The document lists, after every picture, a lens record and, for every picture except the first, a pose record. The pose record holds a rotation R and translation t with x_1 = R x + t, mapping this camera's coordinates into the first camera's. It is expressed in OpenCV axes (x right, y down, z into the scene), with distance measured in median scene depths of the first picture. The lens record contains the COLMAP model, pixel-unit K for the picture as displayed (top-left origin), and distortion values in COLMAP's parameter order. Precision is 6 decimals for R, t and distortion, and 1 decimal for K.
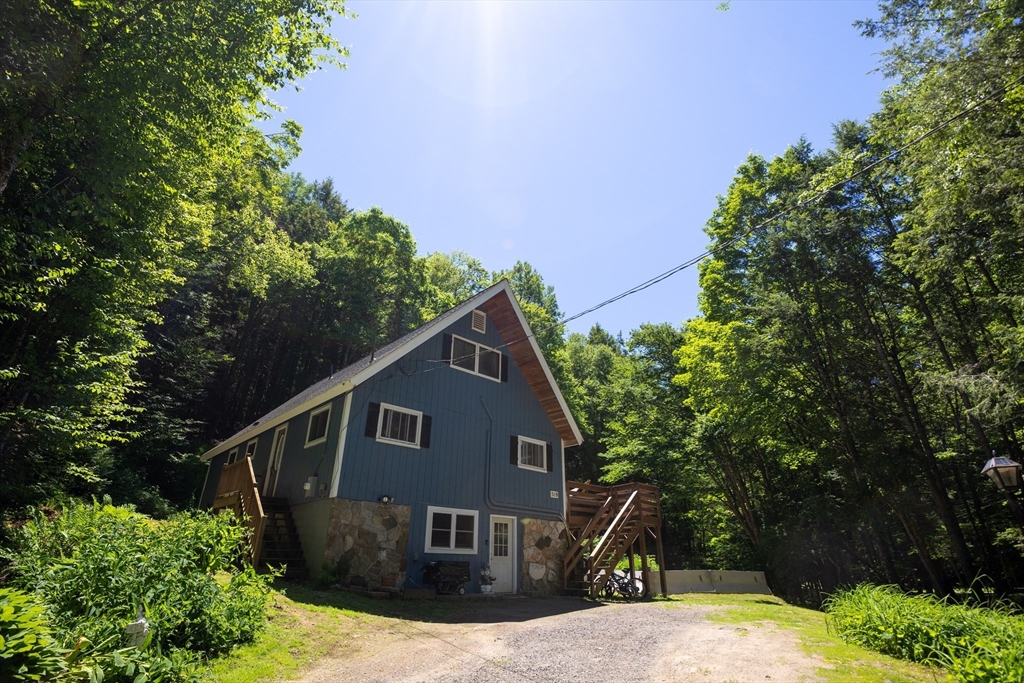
lens RADIAL K [[503.1, 0, 512.6], [0, 503.1, 340.8], [0, 0, 1]] dist [-0.022242, -0.005930]
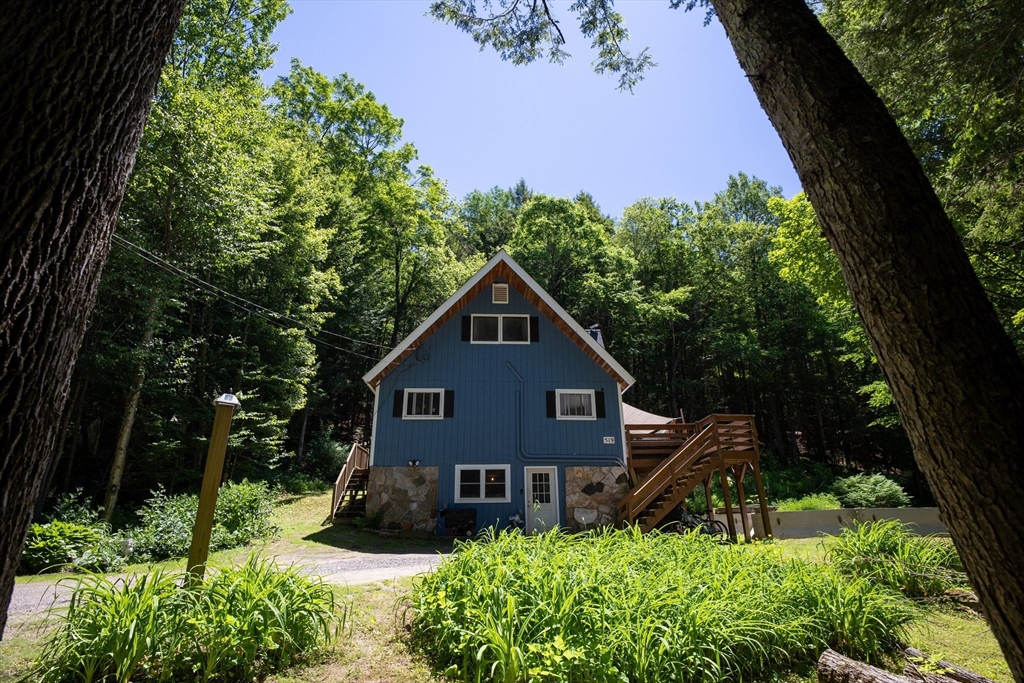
lens RADIAL K [[503.1, 0, 512.9], [0, 503.1, 338.3], [0, 0, 1]] dist [-0.022242, -0.005930]
pose [[0.767605, -0.236966, -0.595508, 0.692842], [0.280537, 0.959630, -0.020248, 0.099139], [0.576266, -0.151520, 0.803094, 0.158750]]
